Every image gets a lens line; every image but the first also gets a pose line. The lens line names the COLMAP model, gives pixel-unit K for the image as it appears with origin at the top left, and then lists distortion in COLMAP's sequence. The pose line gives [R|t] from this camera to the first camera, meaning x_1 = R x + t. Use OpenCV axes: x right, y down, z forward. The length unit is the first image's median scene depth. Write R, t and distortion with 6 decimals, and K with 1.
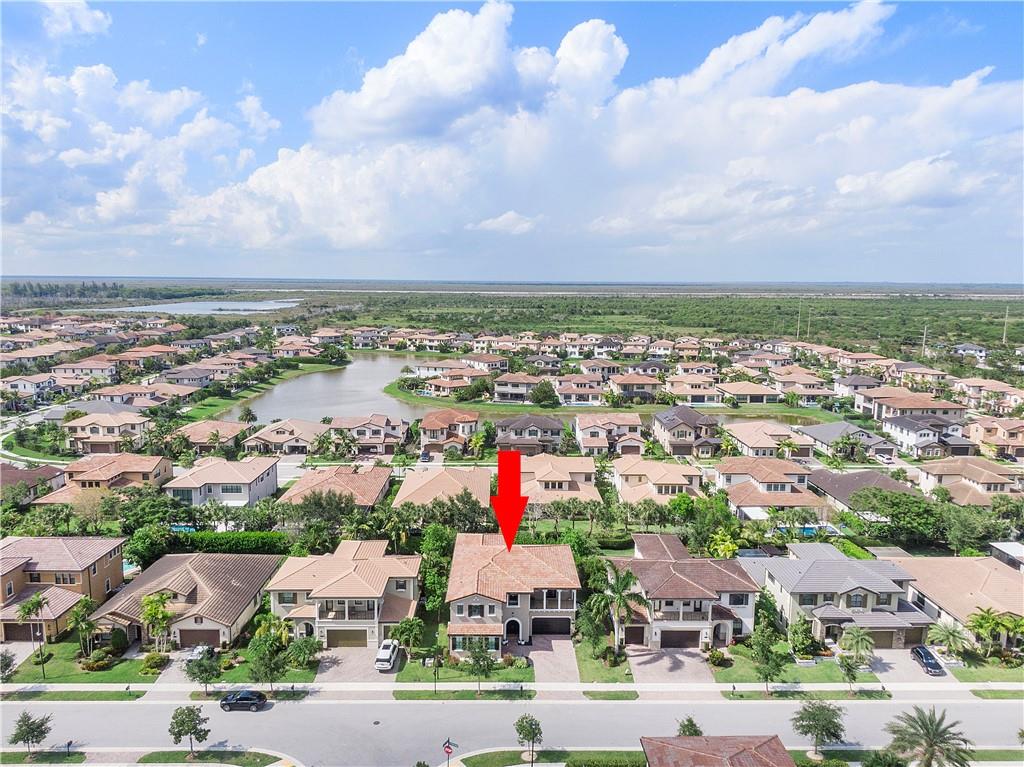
lens RADIAL K [[720.8, 0, 512.0], [0, 720.8, 383.5], [0, 0, 1]] dist [-0.011427, -0.005180]
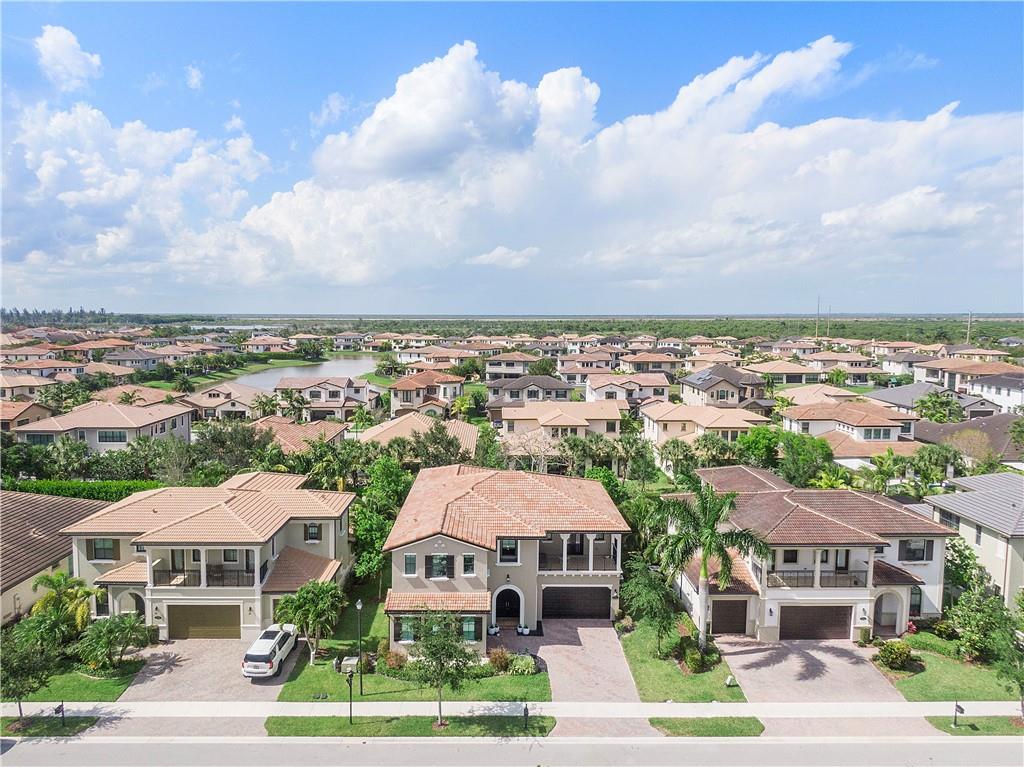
lens RADIAL K [[720.5, 0, 501.7], [0, 720.5, 377.2], [0, 0, 1]] dist [-0.013517, -0.000398]
pose [[0.999969, -0.004209, -0.006655, 0.000347], [0.003817, 0.998319, -0.057831, 0.096692], [0.006887, 0.057804, 0.998304, 0.214794]]
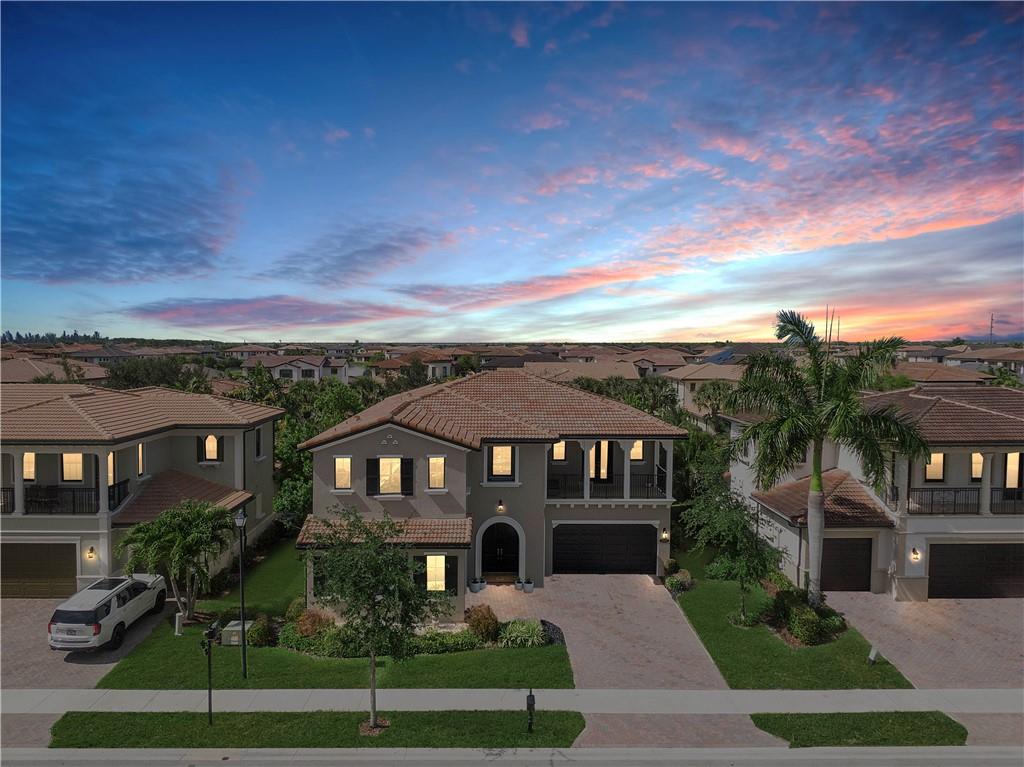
lens RADIAL K [[720.5, 0, 501.7], [0, 720.5, 377.2], [0, 0, 1]] dist [-0.013517, -0.000398]
pose [[0.999974, -0.005674, -0.004556, 0.001959], [0.005199, 0.995141, -0.098322, 0.142485], [0.005092, 0.098296, 0.995144, 0.312214]]
